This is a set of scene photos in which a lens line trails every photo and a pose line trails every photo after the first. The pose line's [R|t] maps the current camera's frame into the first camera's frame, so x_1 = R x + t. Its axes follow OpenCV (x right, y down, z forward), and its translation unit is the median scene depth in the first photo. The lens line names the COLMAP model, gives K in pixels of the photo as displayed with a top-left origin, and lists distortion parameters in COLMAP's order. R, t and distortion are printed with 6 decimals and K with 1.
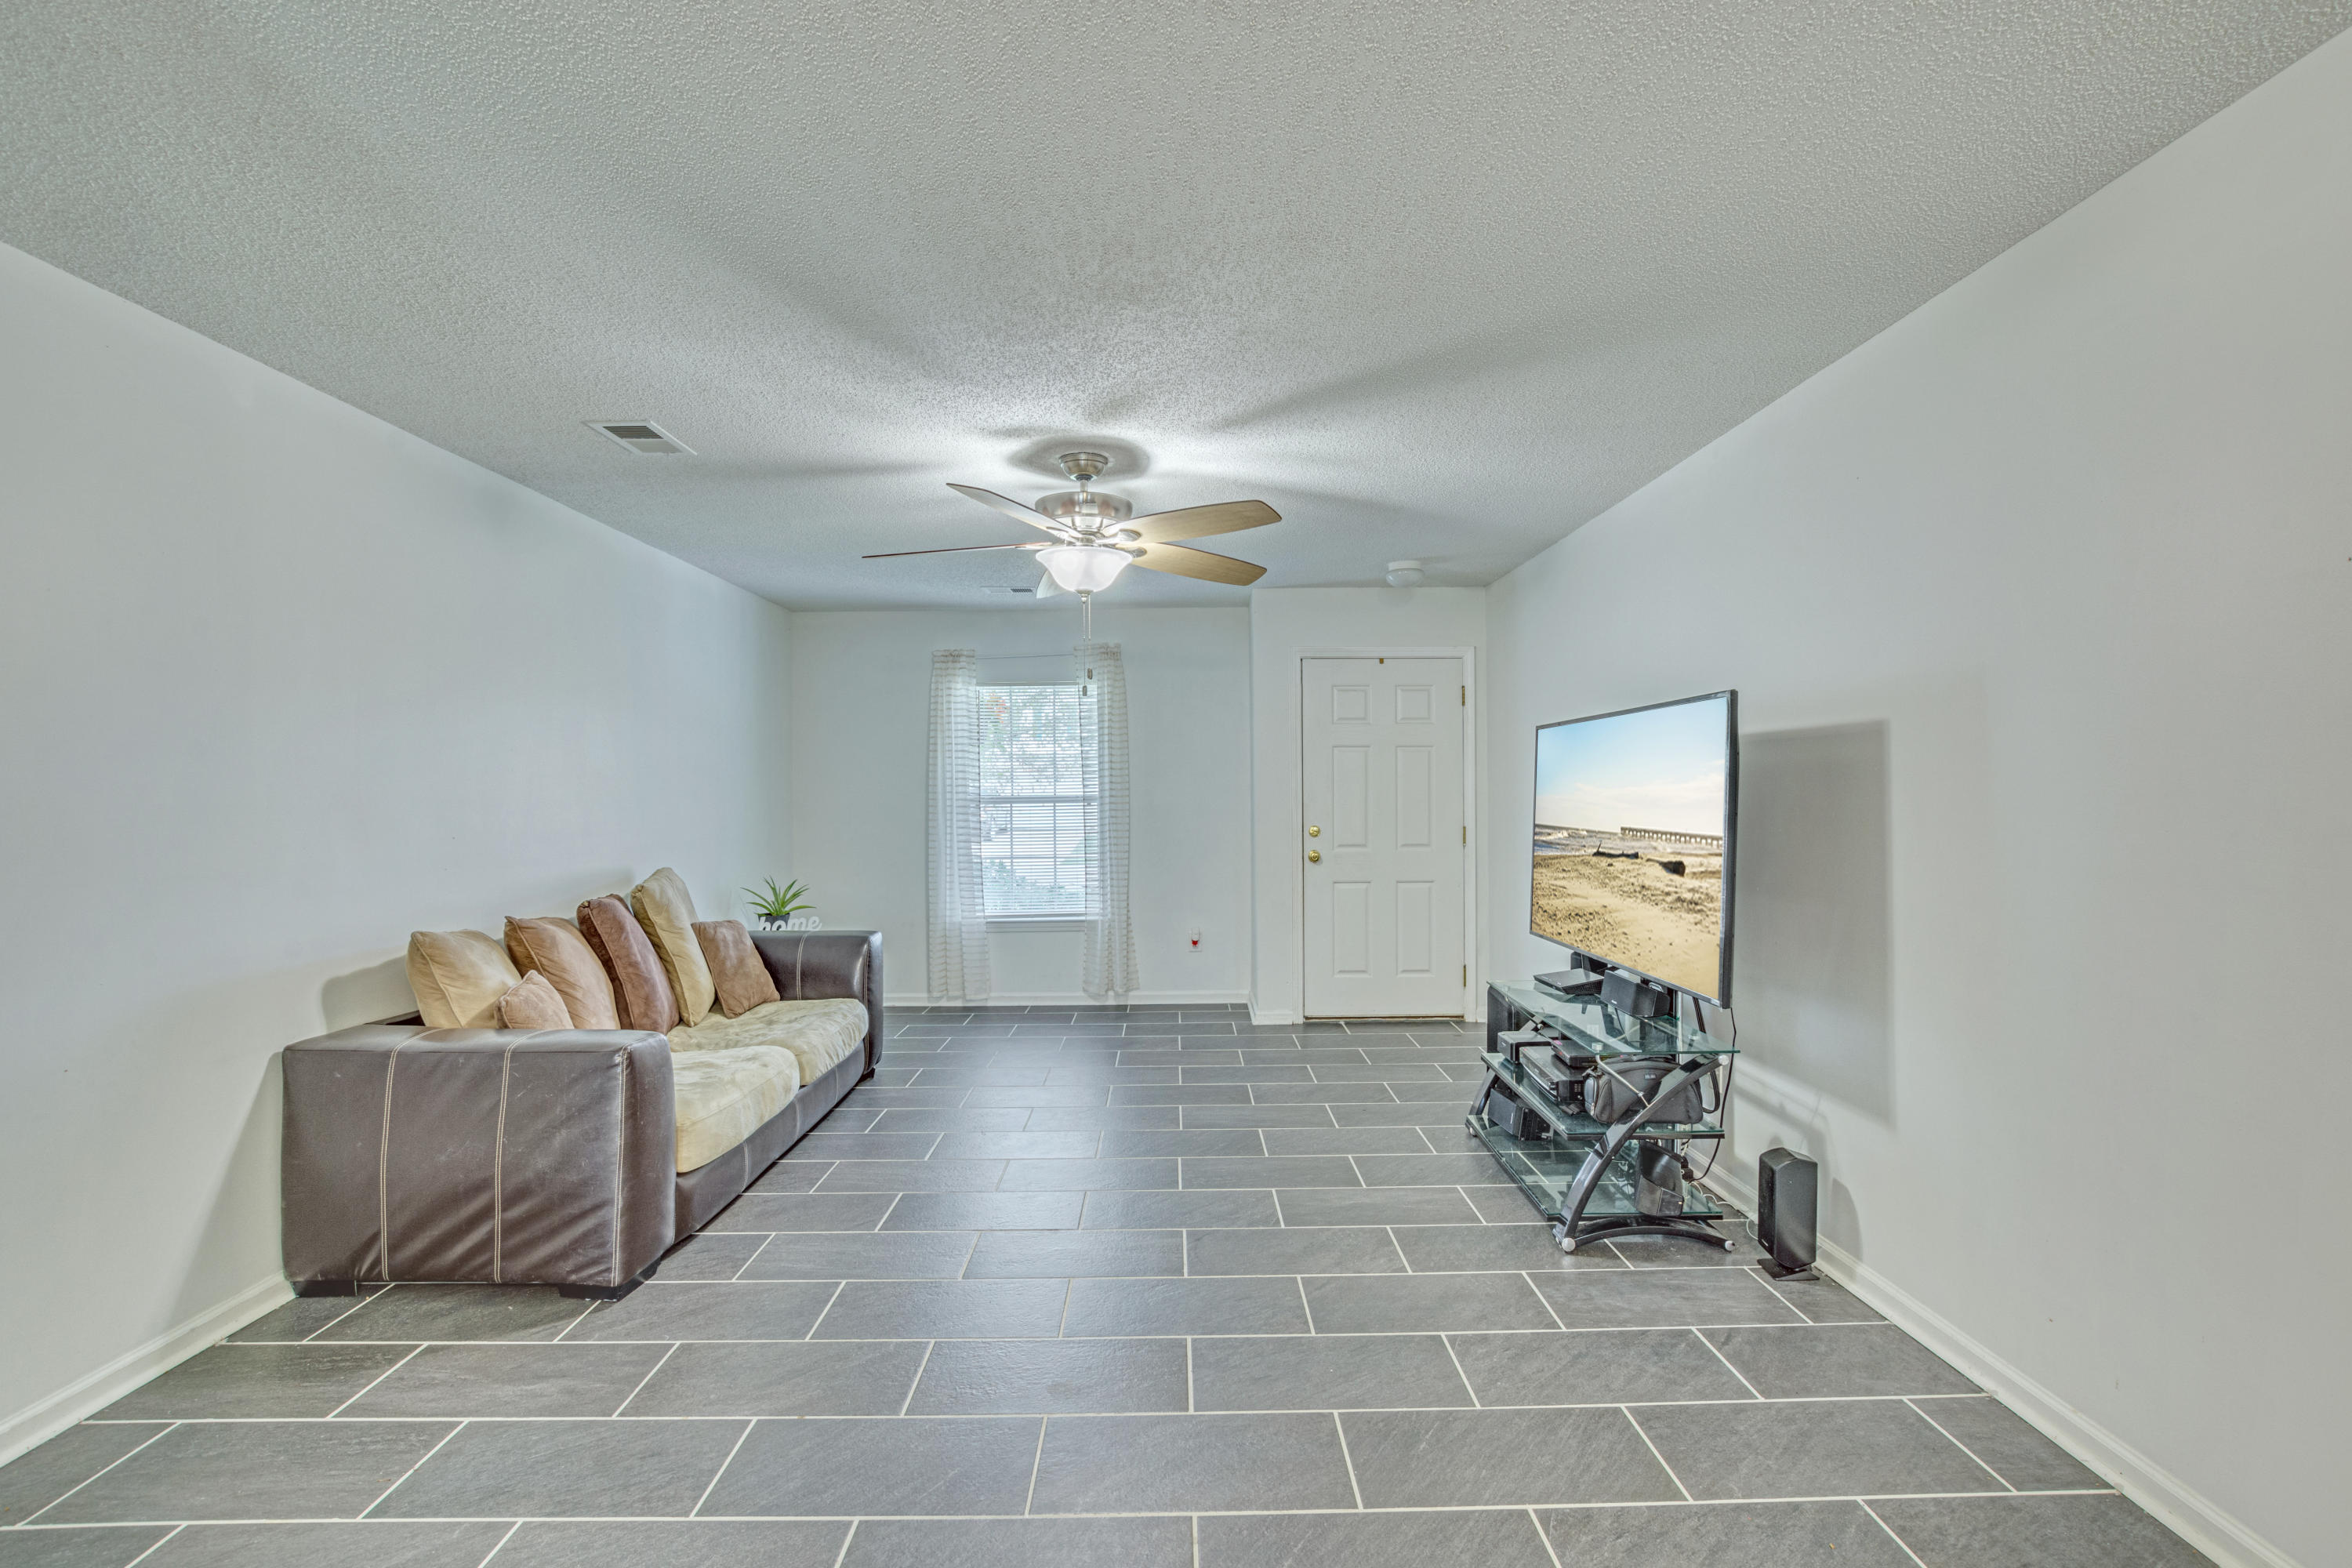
lens RADIAL K [[1037.7, 0, 1189.6], [0, 1037.7, 792.7], [0, 0, 1]] dist [-0.017568, 0.000563]
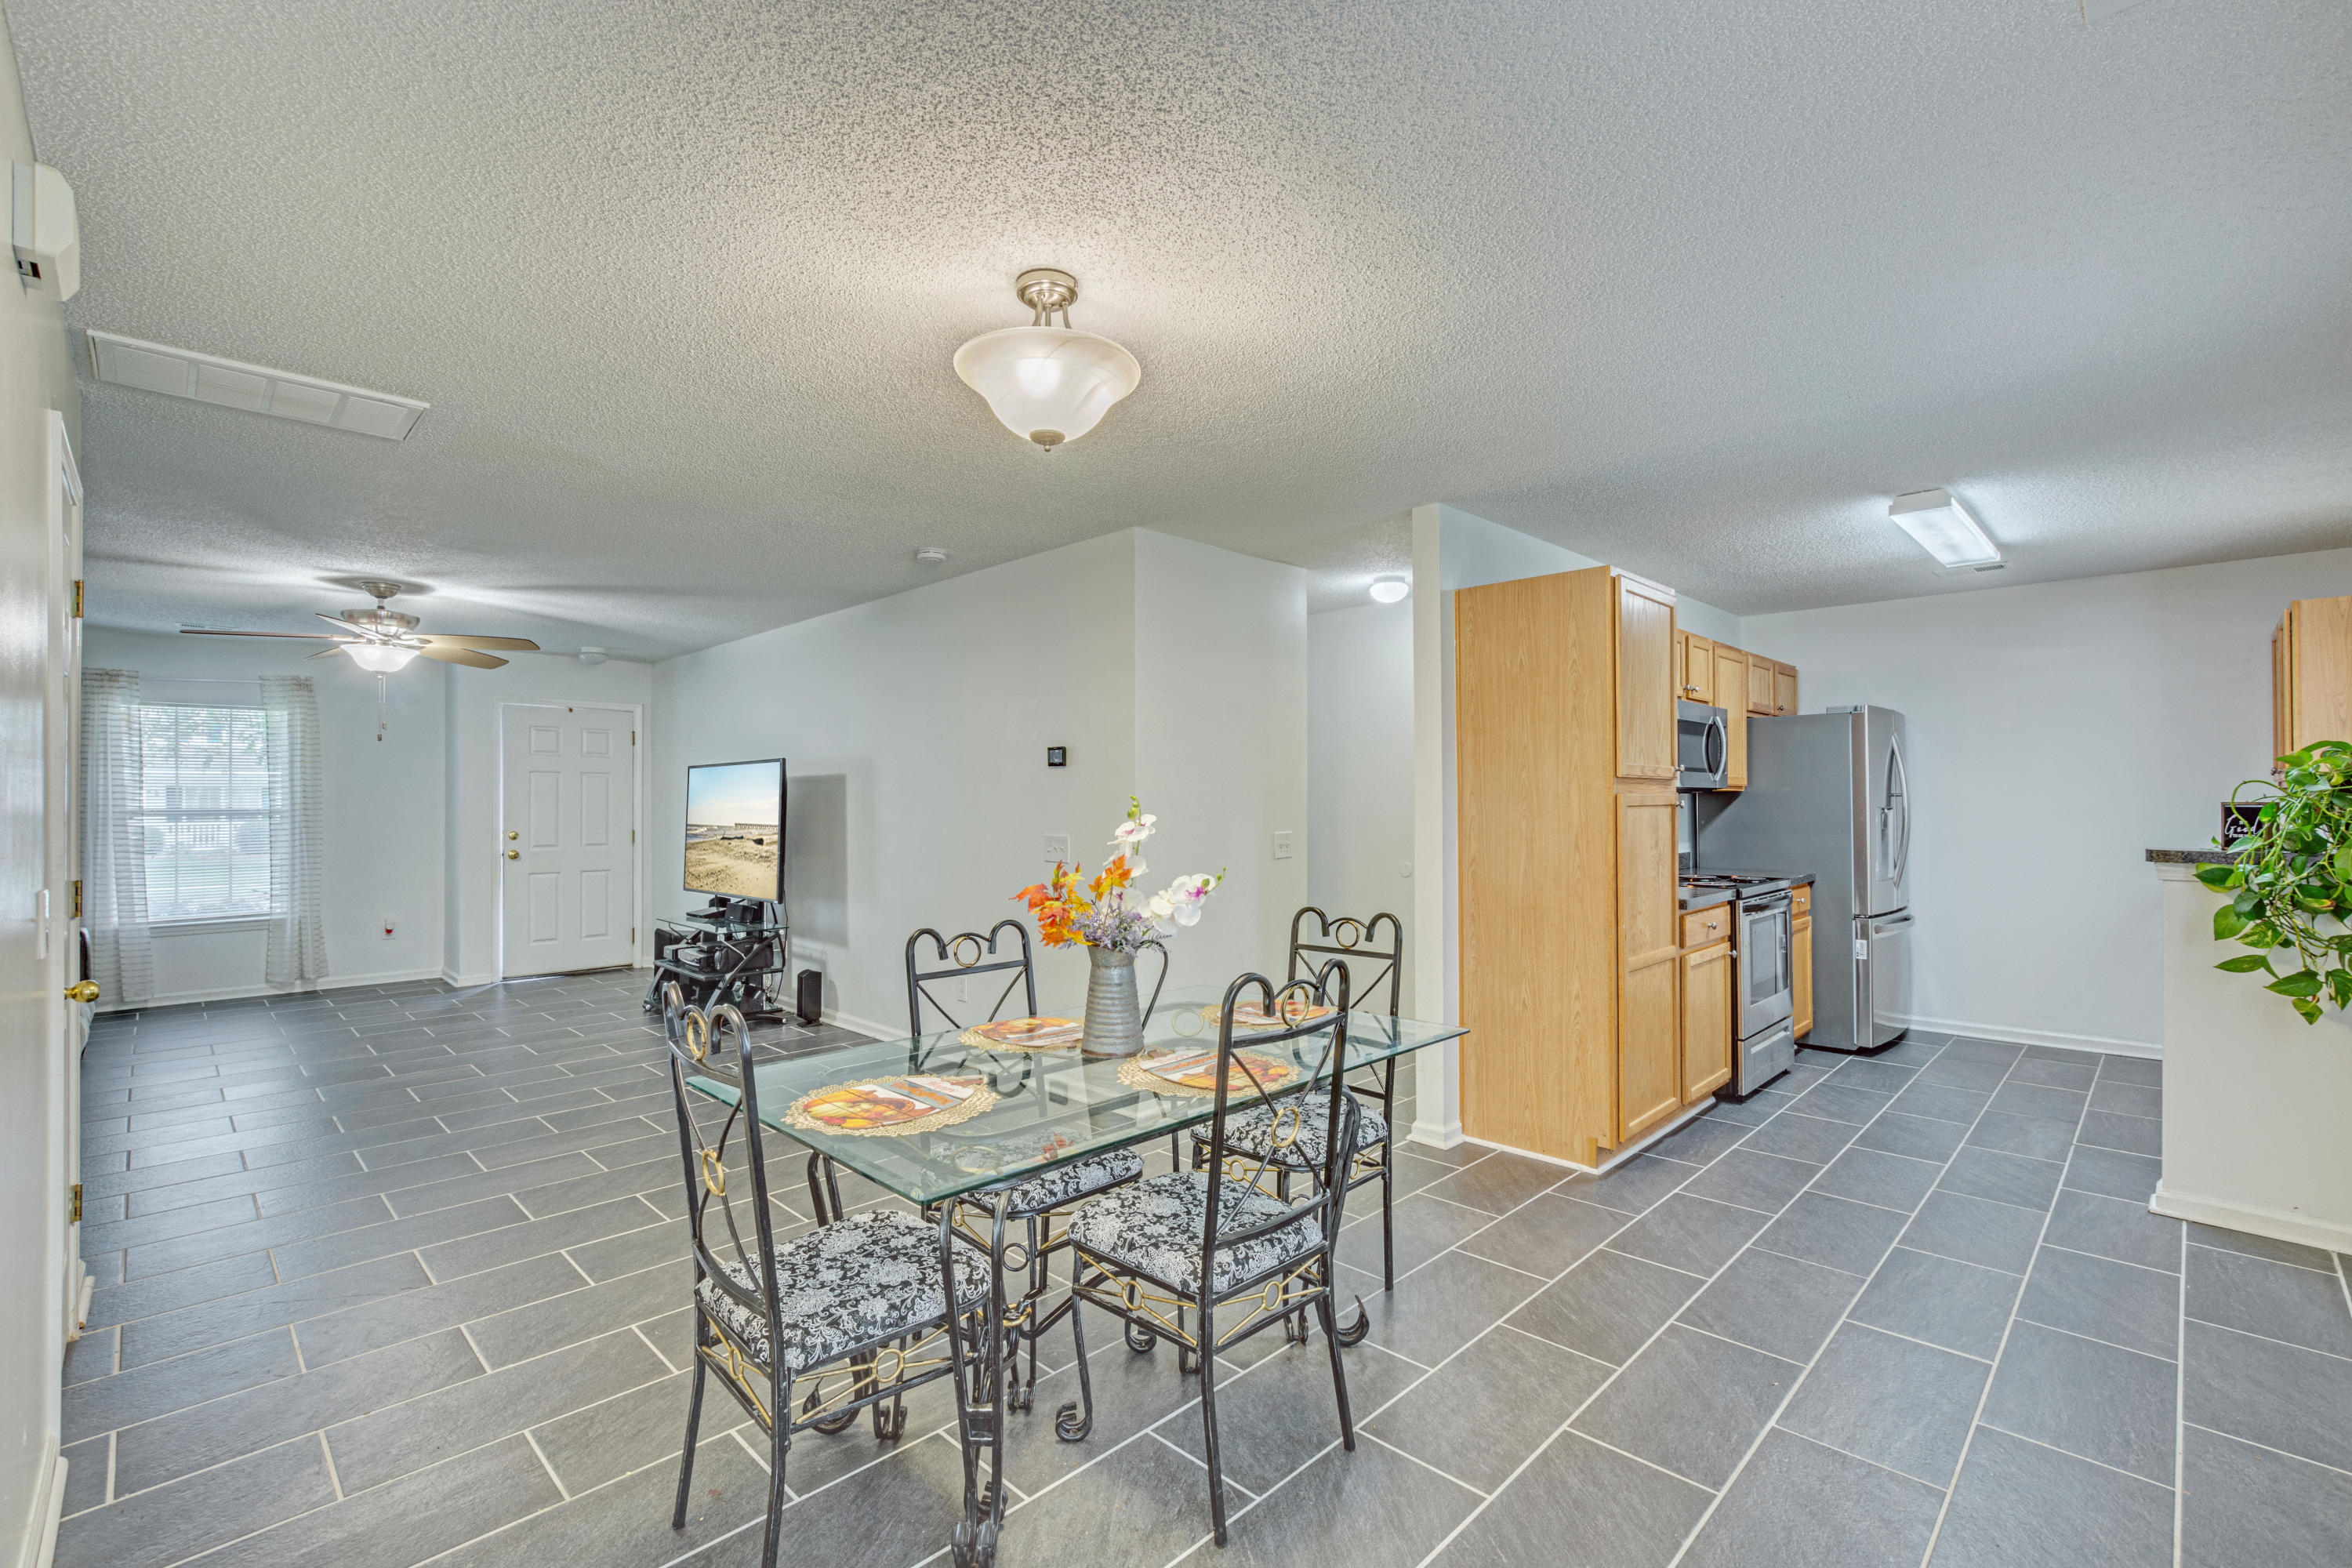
lens RADIAL K [[1039.1, 0, 1179.4], [0, 1039.1, 791.6], [0, 0, 1]] dist [-0.024319, 0.006779]
pose [[0.717343, 0.010696, 0.696638, -0.306312], [0.001174, 0.999862, -0.016559, 0.007062], [-0.696719, 0.012696, 0.717231, -0.888144]]
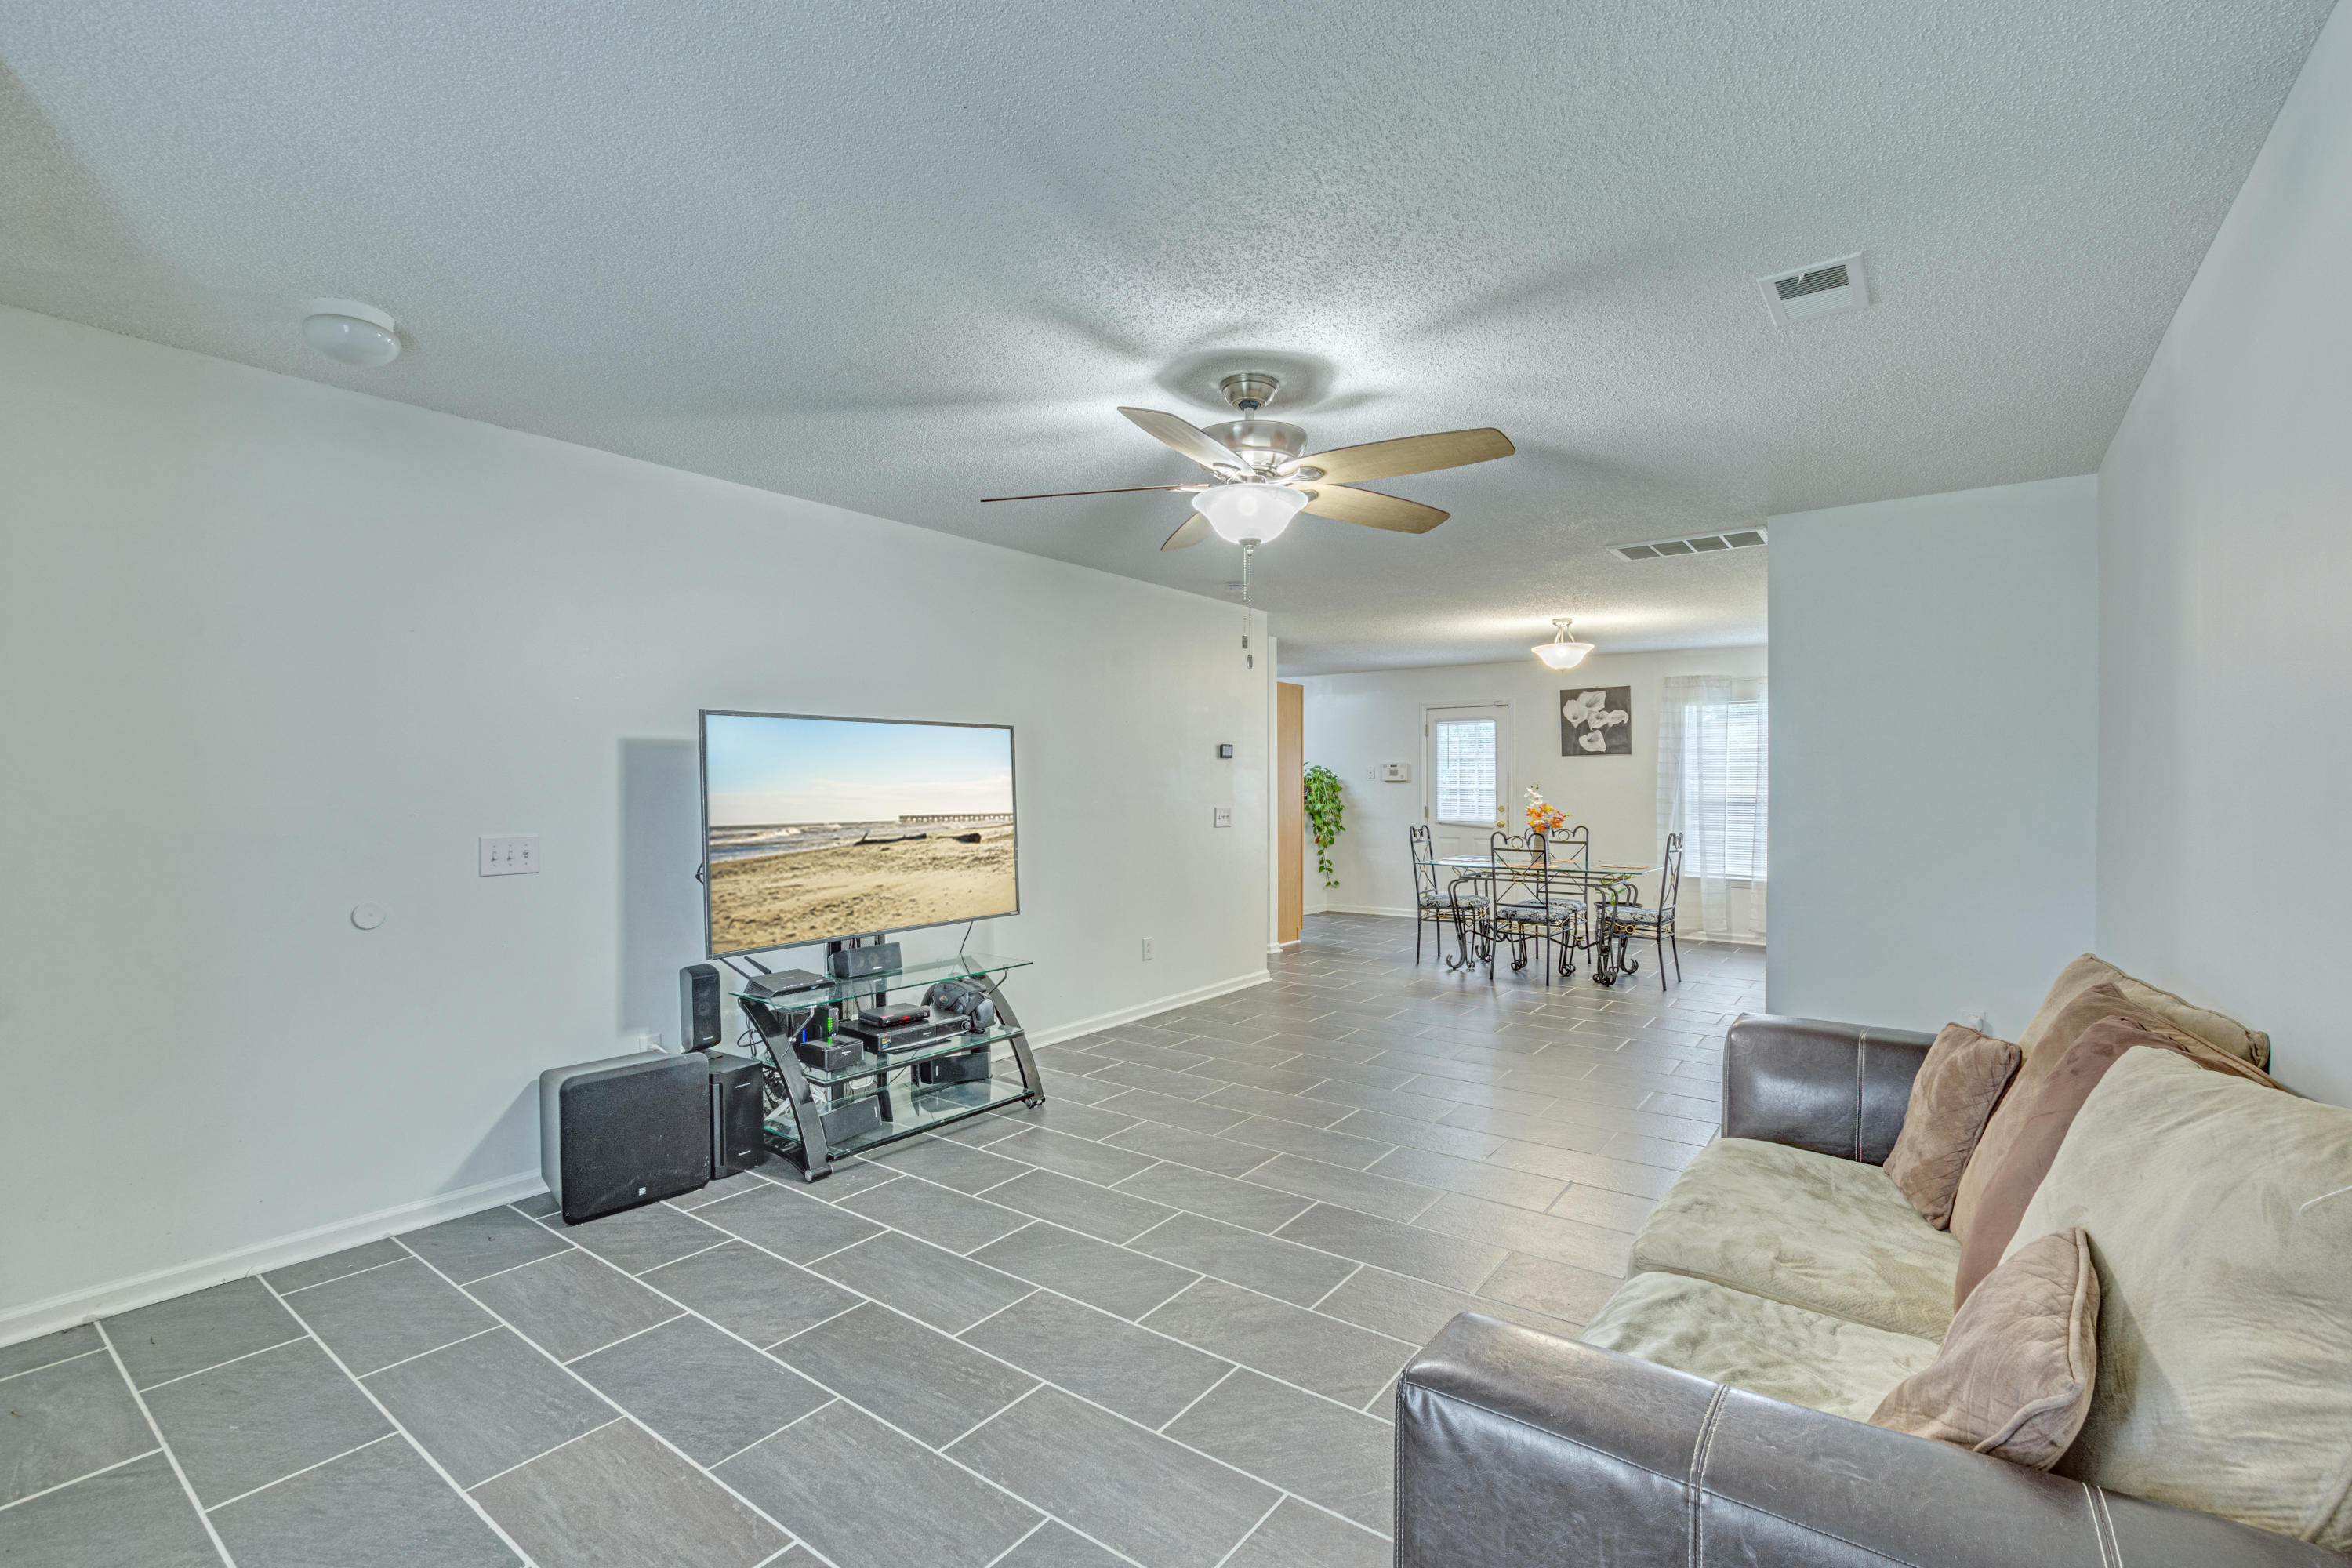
lens RADIAL K [[1048.2, 0, 1176.0], [0, 1048.2, 784.0], [0, 0, 1]] dist [-0.042386, 0.006883]
pose [[-0.794004, 0.007491, 0.607866, -0.558458], [0.008584, 0.999963, -0.001110, -0.000239], [-0.607852, 0.004337, -0.794039, 1.687238]]
